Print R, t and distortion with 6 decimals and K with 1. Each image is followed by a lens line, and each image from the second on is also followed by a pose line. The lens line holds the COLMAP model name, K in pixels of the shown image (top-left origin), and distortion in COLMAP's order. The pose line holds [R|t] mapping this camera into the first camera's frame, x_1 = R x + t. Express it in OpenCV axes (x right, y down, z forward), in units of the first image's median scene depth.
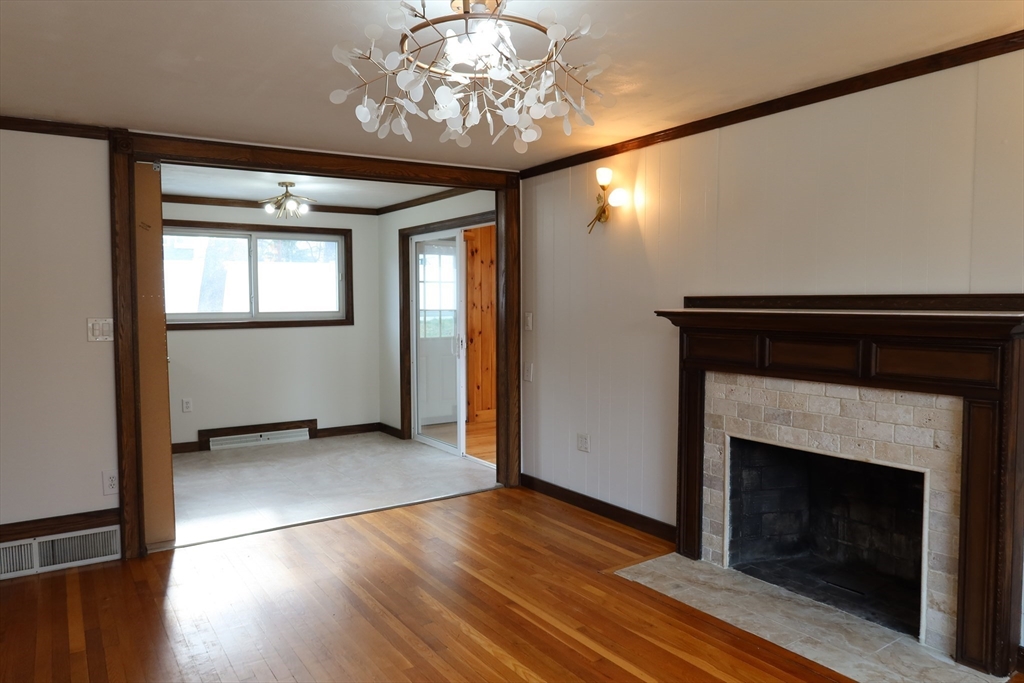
lens RADIAL K [[708.7, 0, 512.0], [0, 708.7, 341.5], [0, 0, 1]] dist [-0.029788, 0.001959]
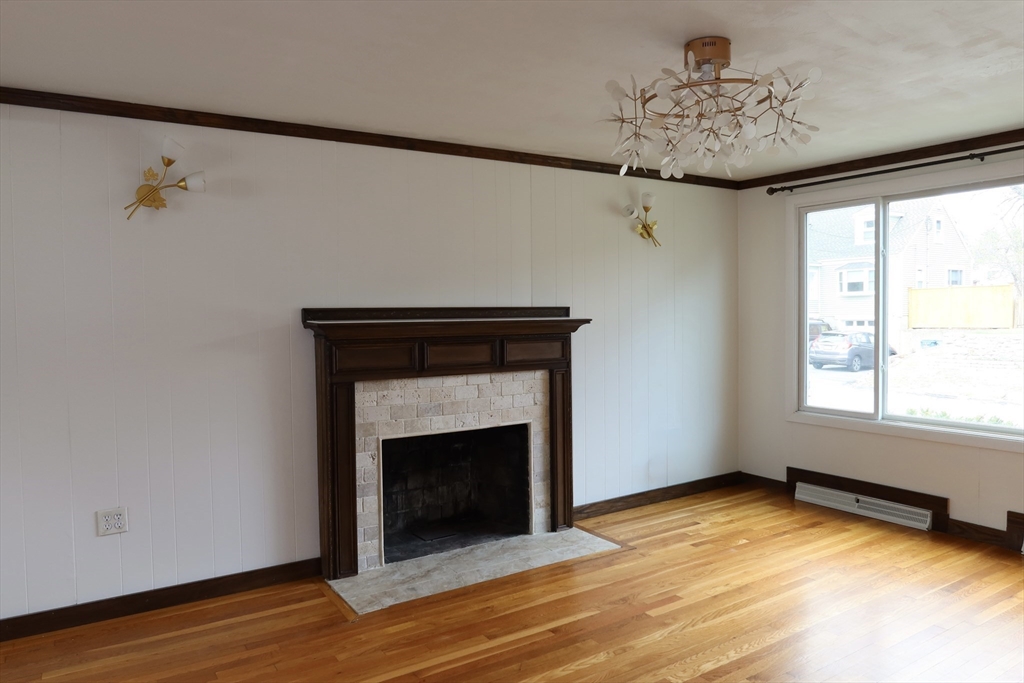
lens RADIAL K [[708.7, 0, 512.0], [0, 708.7, 341.5], [0, 0, 1]] dist [-0.029788, 0.001959]
pose [[0.011867, -0.033530, 0.999367, -0.777331], [0.070381, 0.996987, 0.032614, -0.035372], [-0.997450, 0.069949, 0.014191, 0.813641]]
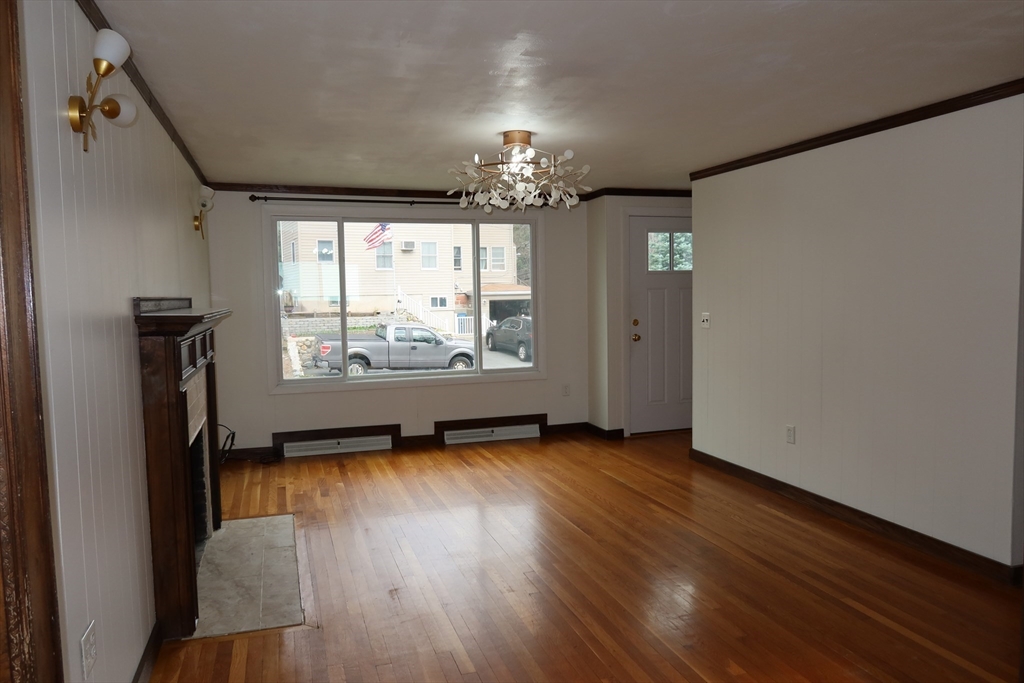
lens RADIAL K [[708.7, 0, 512.0], [0, 708.7, 341.5], [0, 0, 1]] dist [-0.029788, 0.001959]
pose [[-0.962994, 0.005498, 0.269467, -0.340273], [0.039968, 0.991651, 0.122601, -0.103859], [-0.266543, 0.128834, -0.955173, 1.787500]]
